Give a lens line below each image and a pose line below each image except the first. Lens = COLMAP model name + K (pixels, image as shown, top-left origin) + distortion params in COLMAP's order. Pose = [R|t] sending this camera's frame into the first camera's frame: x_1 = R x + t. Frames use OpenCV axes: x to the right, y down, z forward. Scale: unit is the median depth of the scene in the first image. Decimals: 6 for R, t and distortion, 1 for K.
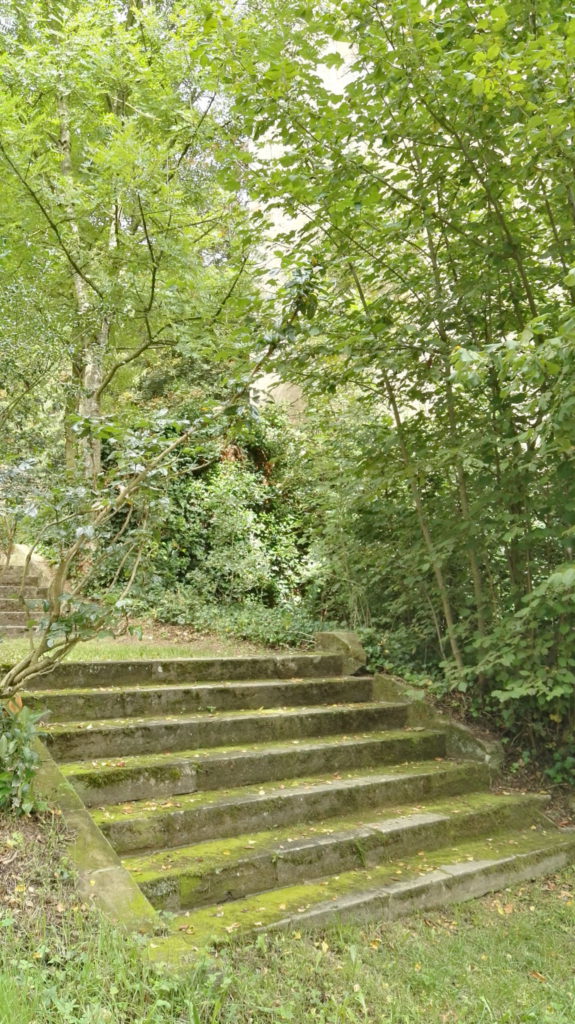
lens RADIAL K [[866.6, 0, 287.5], [0, 866.6, 512.0], [0, 0, 1]] dist [0.081134, -0.218749]
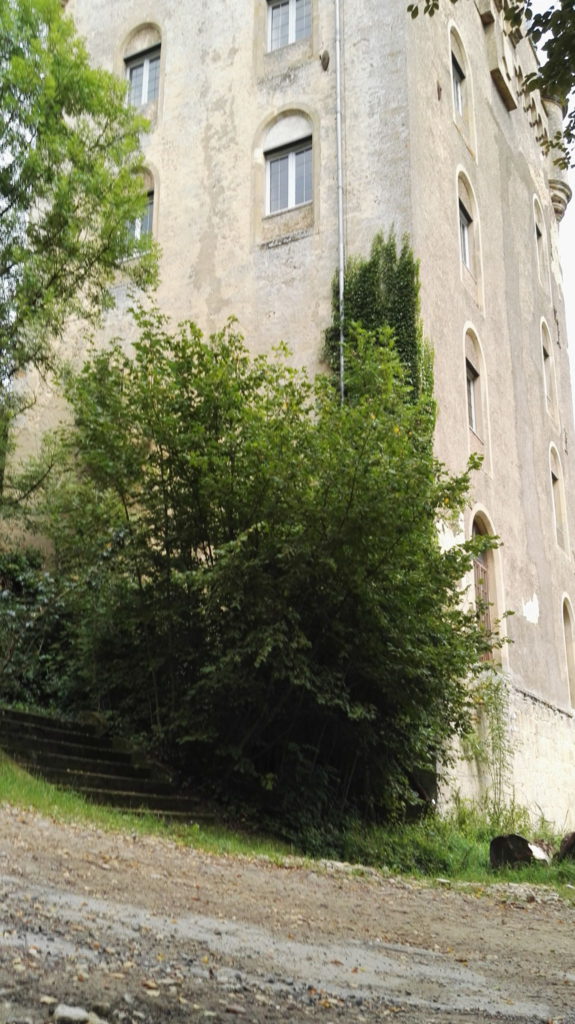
lens RADIAL K [[866.6, 0, 287.5], [0, 866.6, 512.0], [0, 0, 1]] dist [0.081134, -0.218749]
pose [[0.941297, 0.106450, 0.320357, -0.207279], [-0.060694, 0.986883, -0.149591, -0.028282], [-0.332079, 0.121366, 0.935411, -0.956323]]
